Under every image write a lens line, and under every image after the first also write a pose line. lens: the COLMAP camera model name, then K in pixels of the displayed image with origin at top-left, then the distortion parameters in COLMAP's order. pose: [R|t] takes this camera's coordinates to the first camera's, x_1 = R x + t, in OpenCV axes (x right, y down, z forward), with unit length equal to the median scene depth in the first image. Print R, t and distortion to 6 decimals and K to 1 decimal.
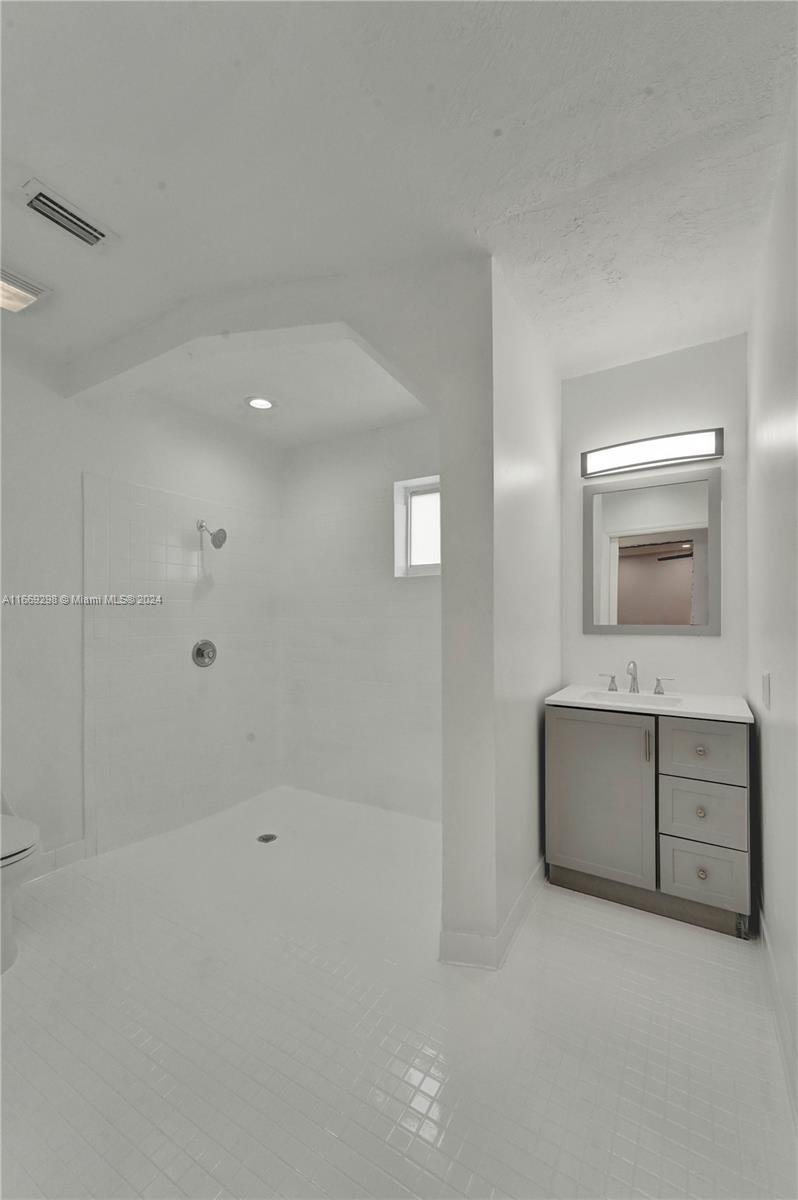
lens RADIAL K [[451.6, 0, 504.8], [0, 451.6, 615.4], [0, 0, 1]] dist [-0.002078, -0.000229]
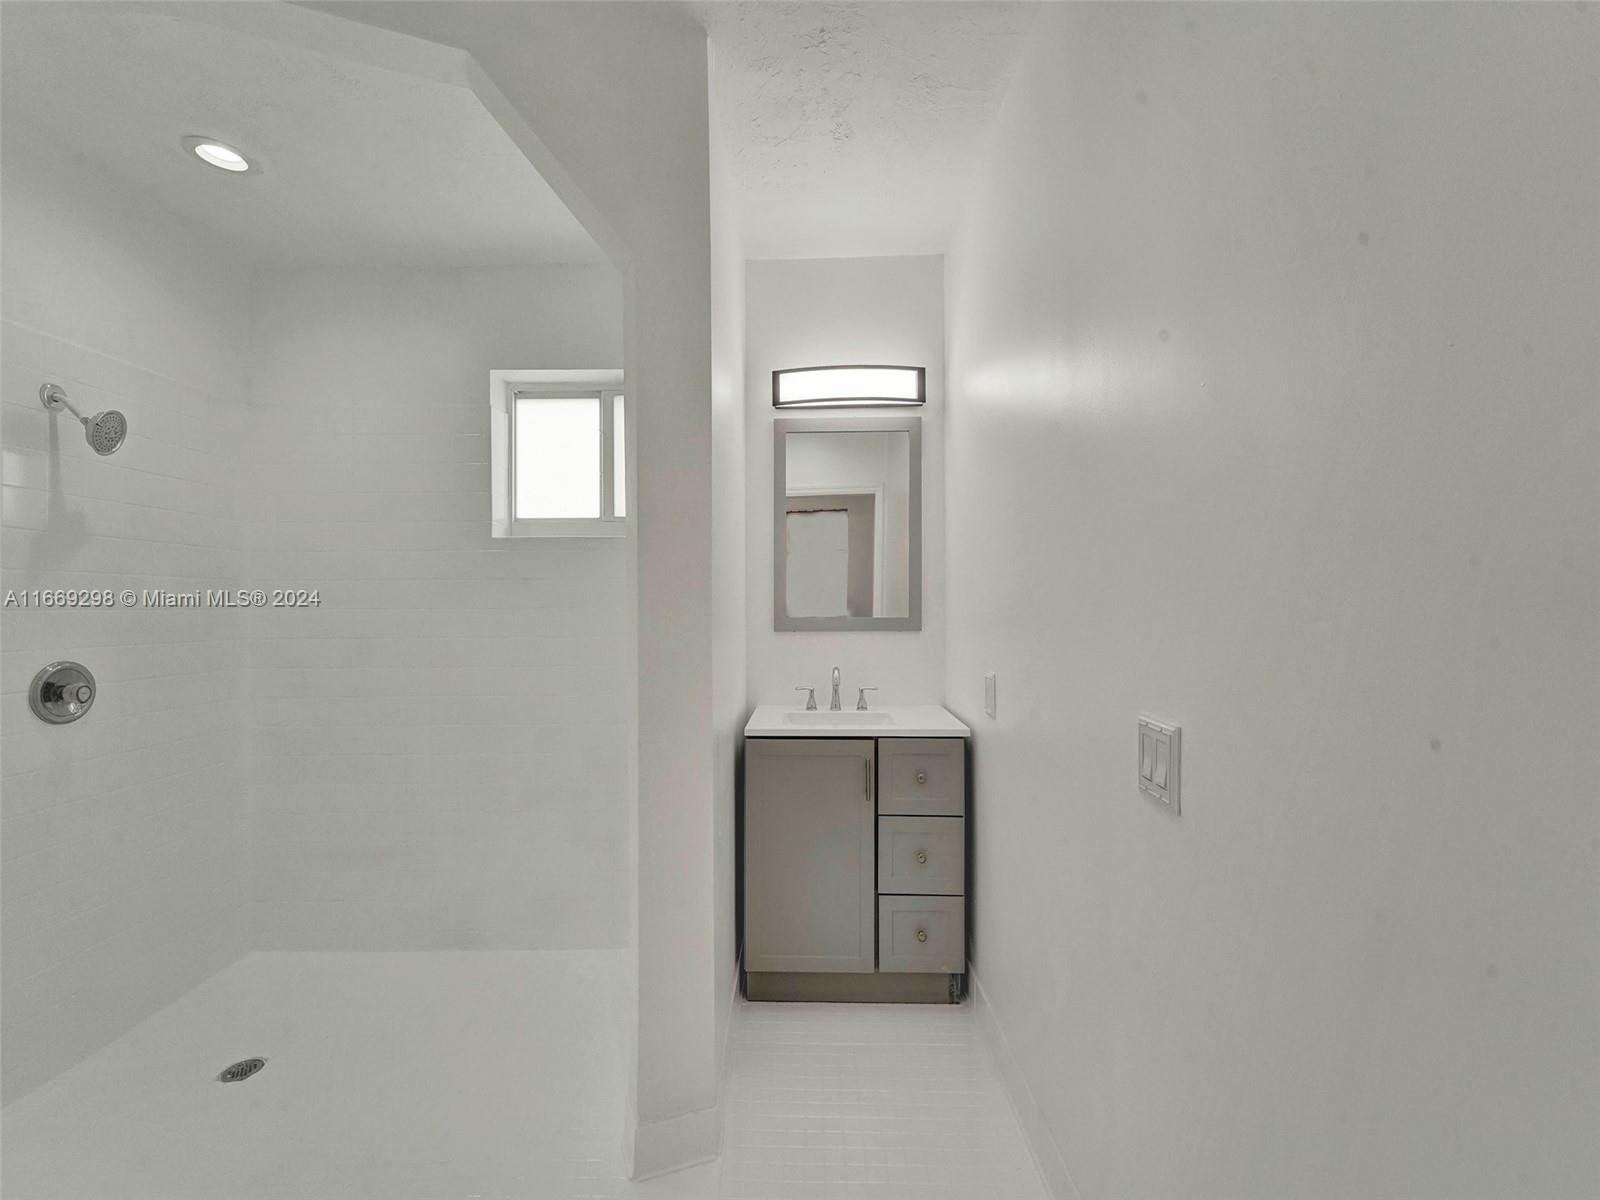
lens RADIAL K [[632.8, 0, 805.9], [0, 632.8, 608.2], [0, 0, 1]] dist [-0.000020, 0.000539]
pose [[0.898644, -0.004285, 0.438657, -0.232604], [0.002914, 0.999989, 0.003800, 0.001936], [-0.438669, -0.002137, 0.898646, 0.109737]]
